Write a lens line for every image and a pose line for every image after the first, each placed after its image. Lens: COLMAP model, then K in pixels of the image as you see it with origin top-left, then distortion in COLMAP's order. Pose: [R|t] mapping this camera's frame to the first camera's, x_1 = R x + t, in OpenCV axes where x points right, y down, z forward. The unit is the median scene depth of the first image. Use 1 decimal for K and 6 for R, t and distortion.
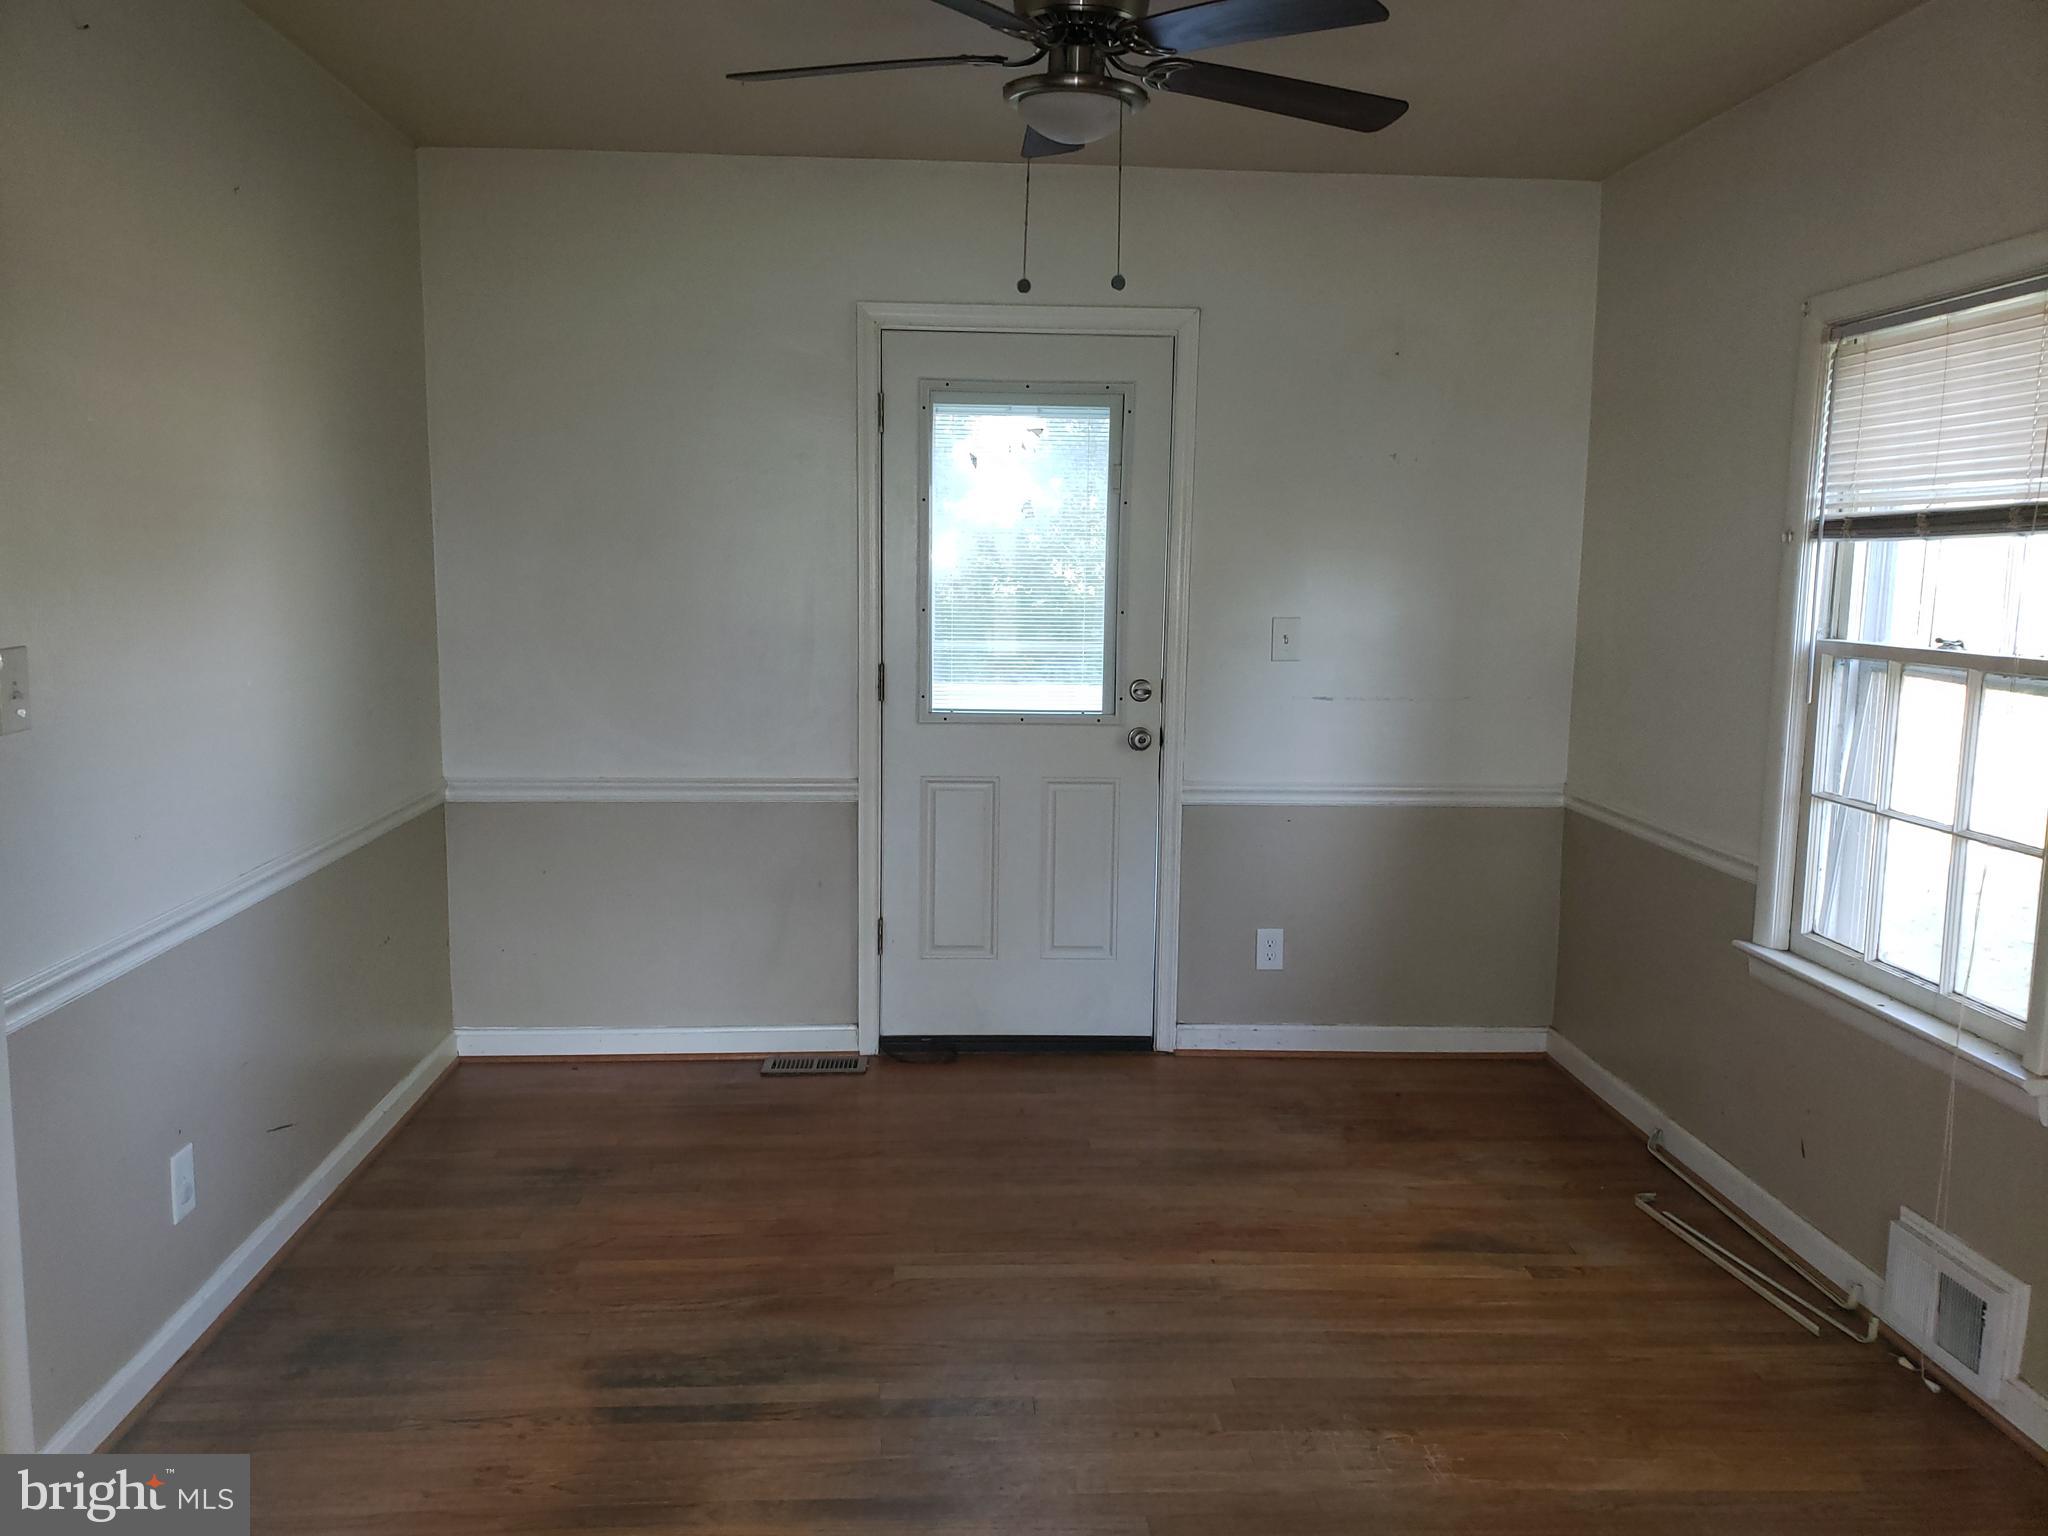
lens RADIAL K [[1602.4, 0, 1009.2], [0, 1602.4, 763.1], [0, 0, 1]] dist [0.007218, 0.014337]
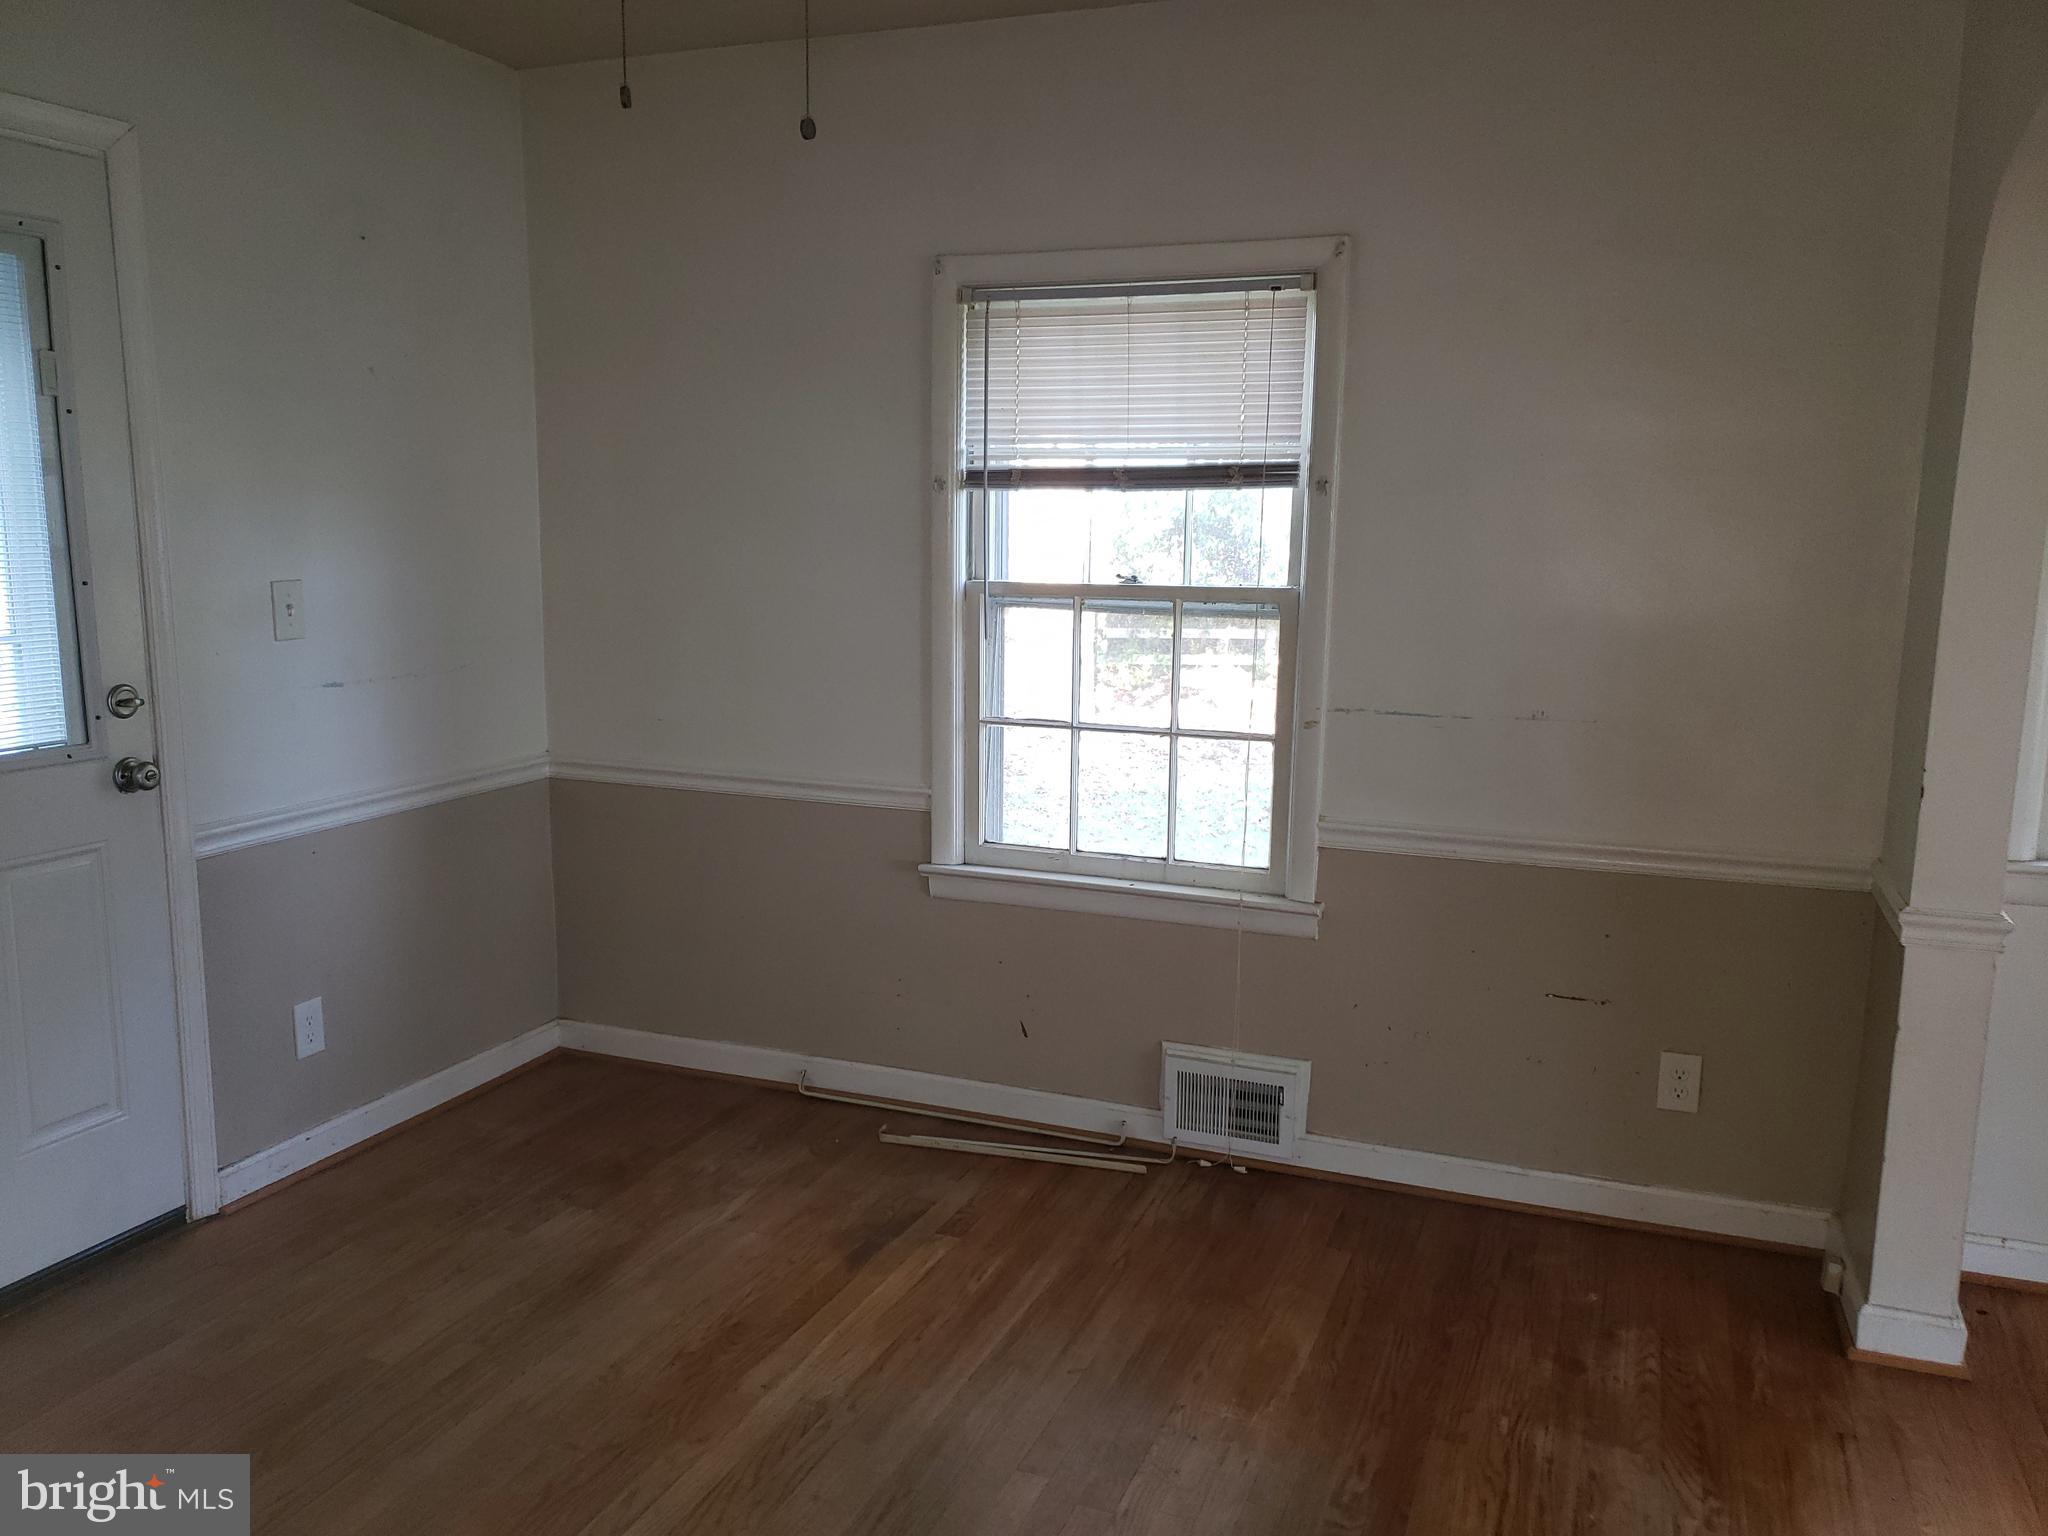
lens RADIAL K [[1595.4, 0, 1018.6], [0, 1595.4, 775.2], [0, 0, 1]] dist [0.155559, -0.258076]
pose [[0.419486, -0.155862, 0.894281, -0.481249], [0.110412, 0.986596, 0.120159, -0.072676], [-0.901022, 0.048334, 0.431072, 0.501100]]
